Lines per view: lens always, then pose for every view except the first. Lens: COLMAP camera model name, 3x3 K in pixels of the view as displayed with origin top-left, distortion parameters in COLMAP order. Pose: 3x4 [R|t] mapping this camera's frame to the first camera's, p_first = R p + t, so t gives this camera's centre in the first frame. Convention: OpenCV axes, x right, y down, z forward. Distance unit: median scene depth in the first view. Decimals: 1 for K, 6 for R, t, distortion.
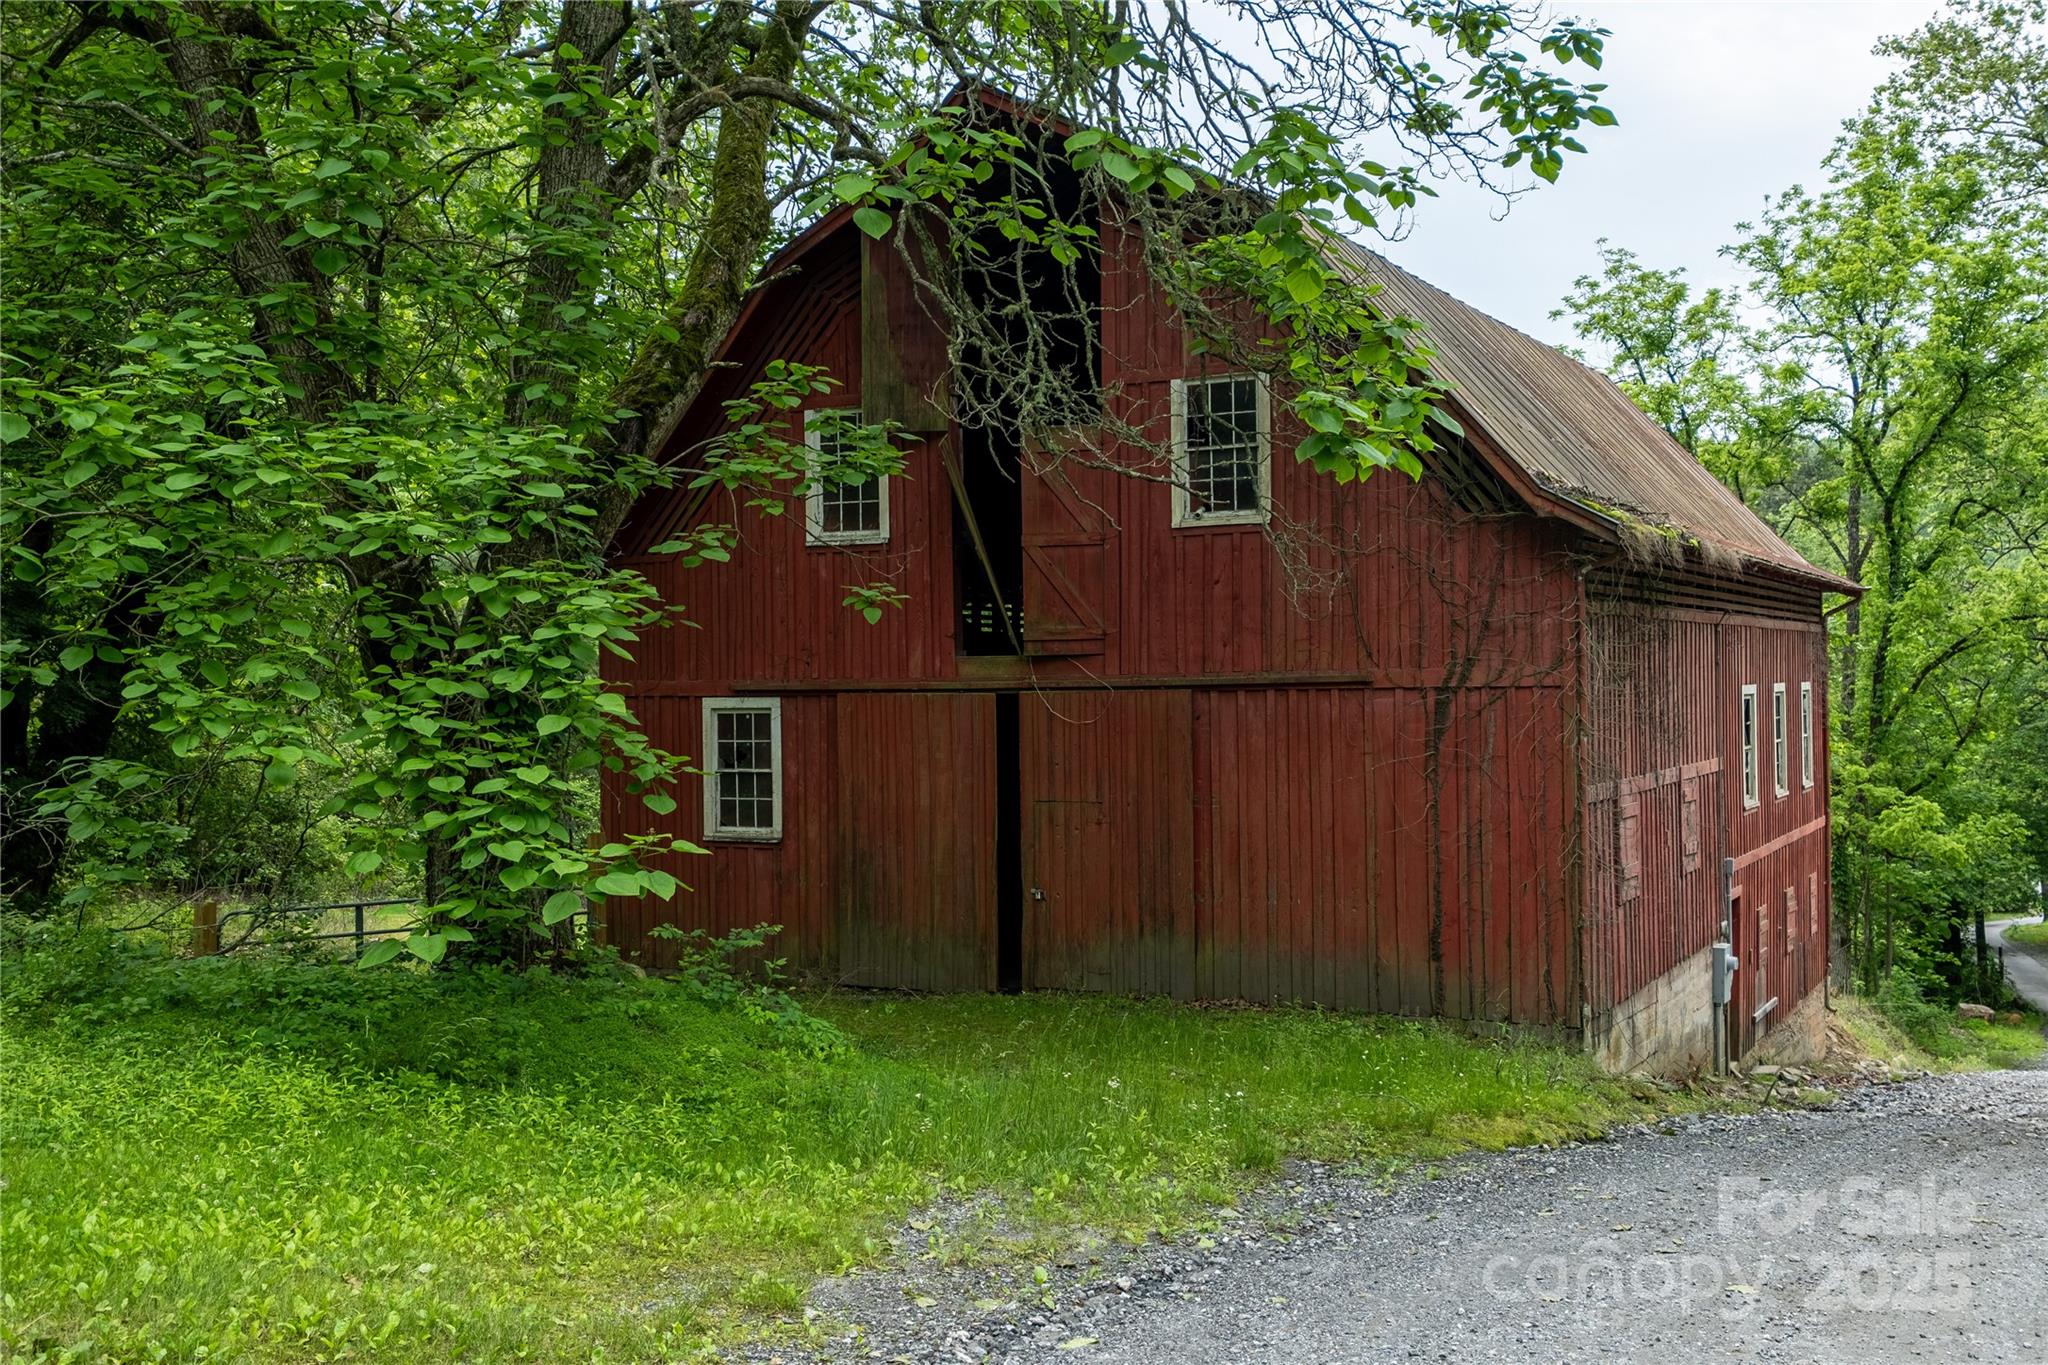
lens RADIAL K [[2169.0, 0, 1024.1], [0, 2169.0, 680.4], [0, 0, 1]] dist [0.000105, 0.000000]
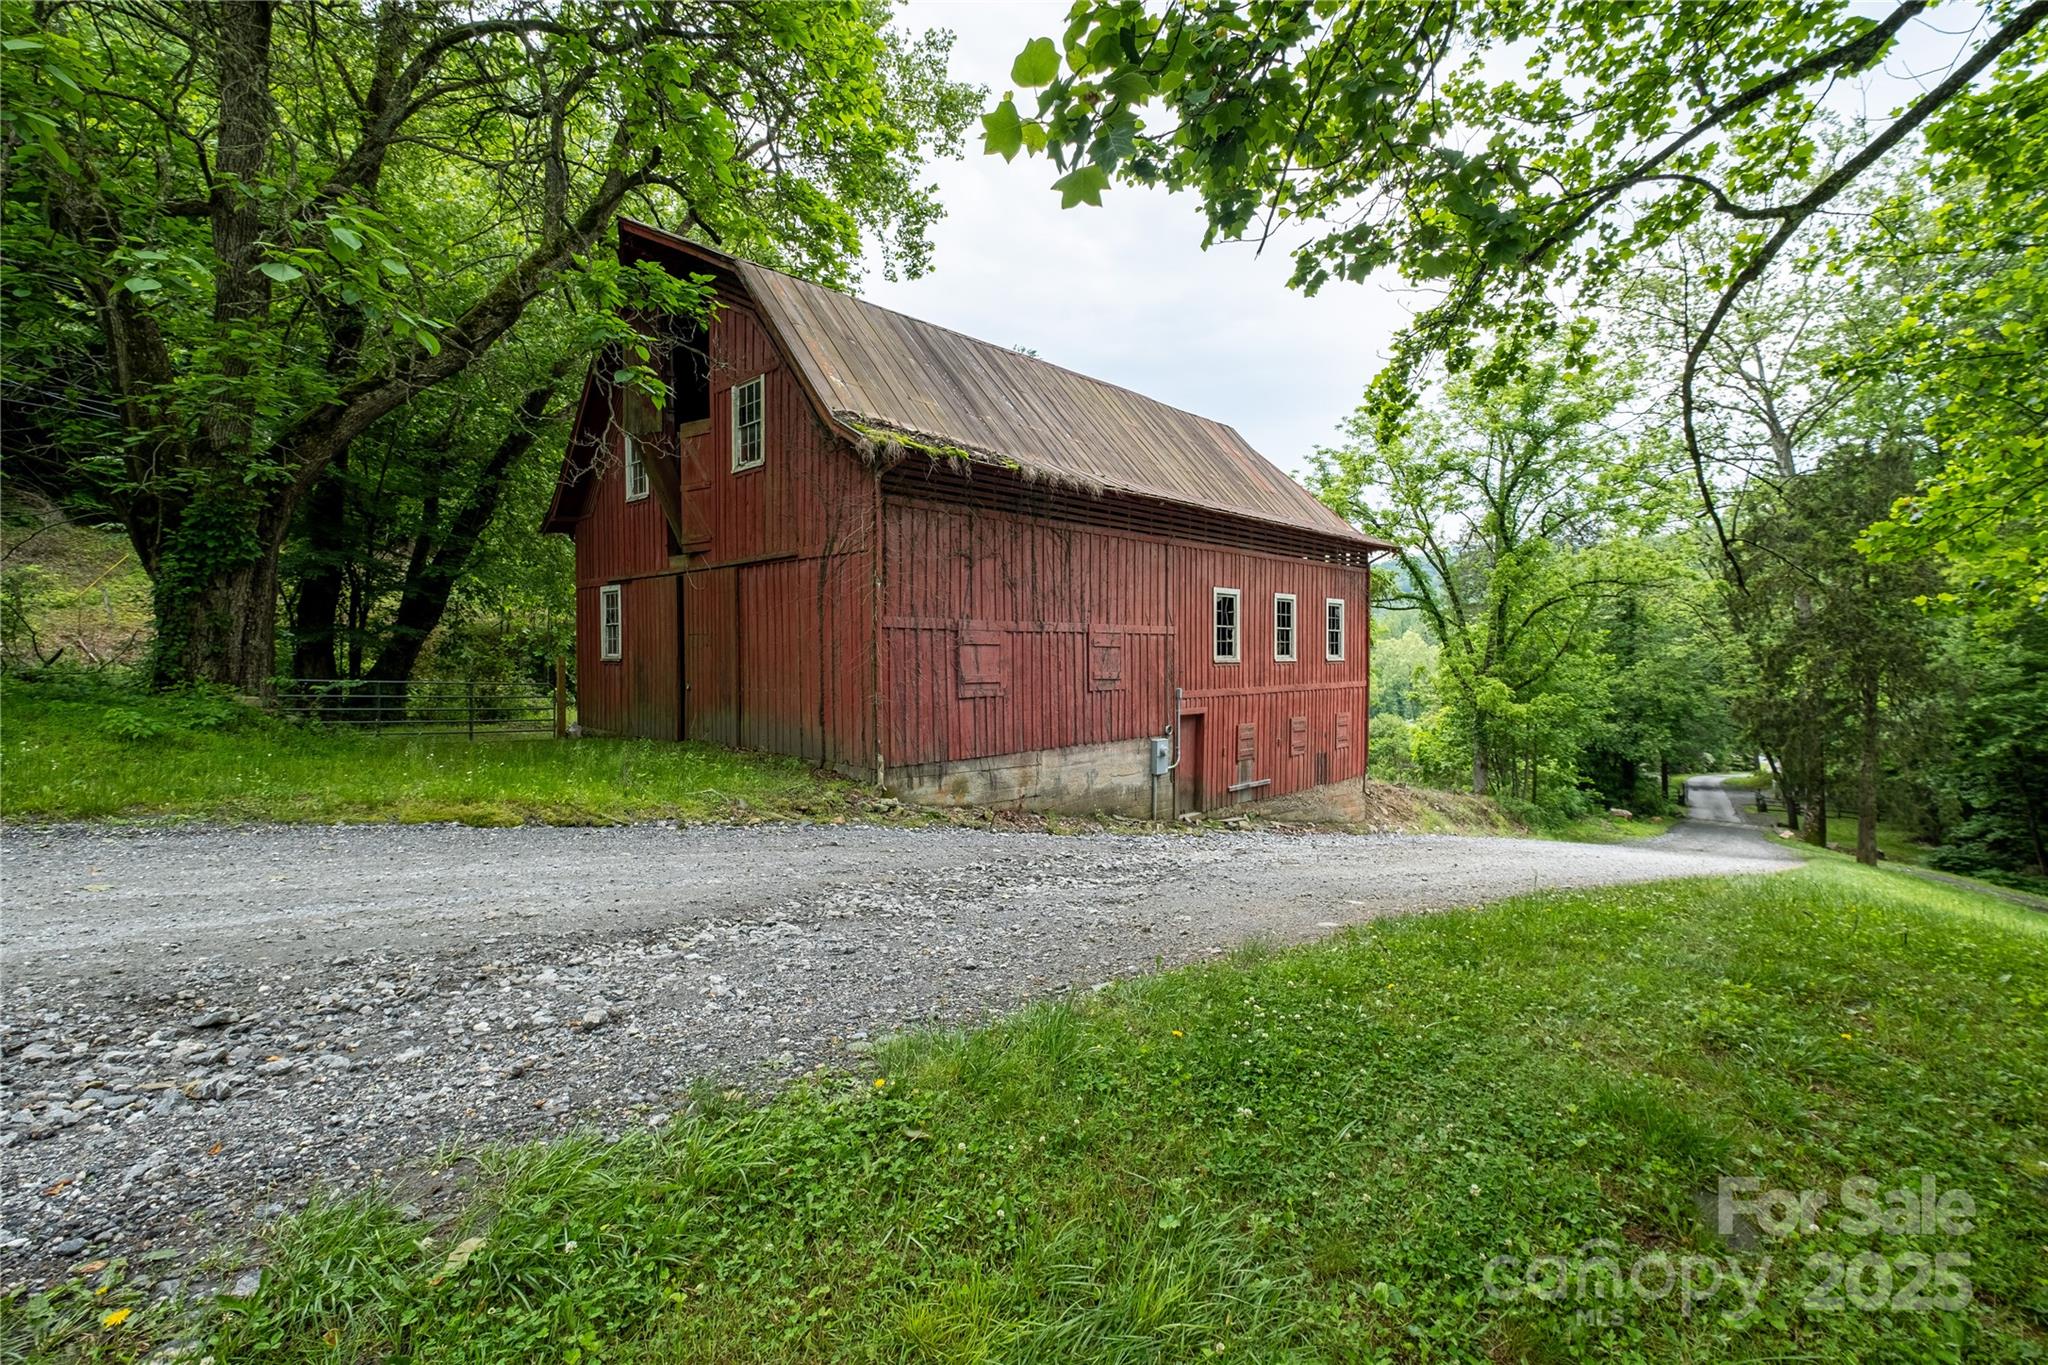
lens RADIAL K [[877.2, 0, 1023.2], [0, 877.2, 686.2], [0, 0, 1]] dist [0.000028, -0.000256]
pose [[0.950470, 0.024867, -0.309820, 0.513038], [-0.013992, 0.999207, 0.037273, 0.069944], [0.310501, -0.031092, 0.950064, 0.402987]]
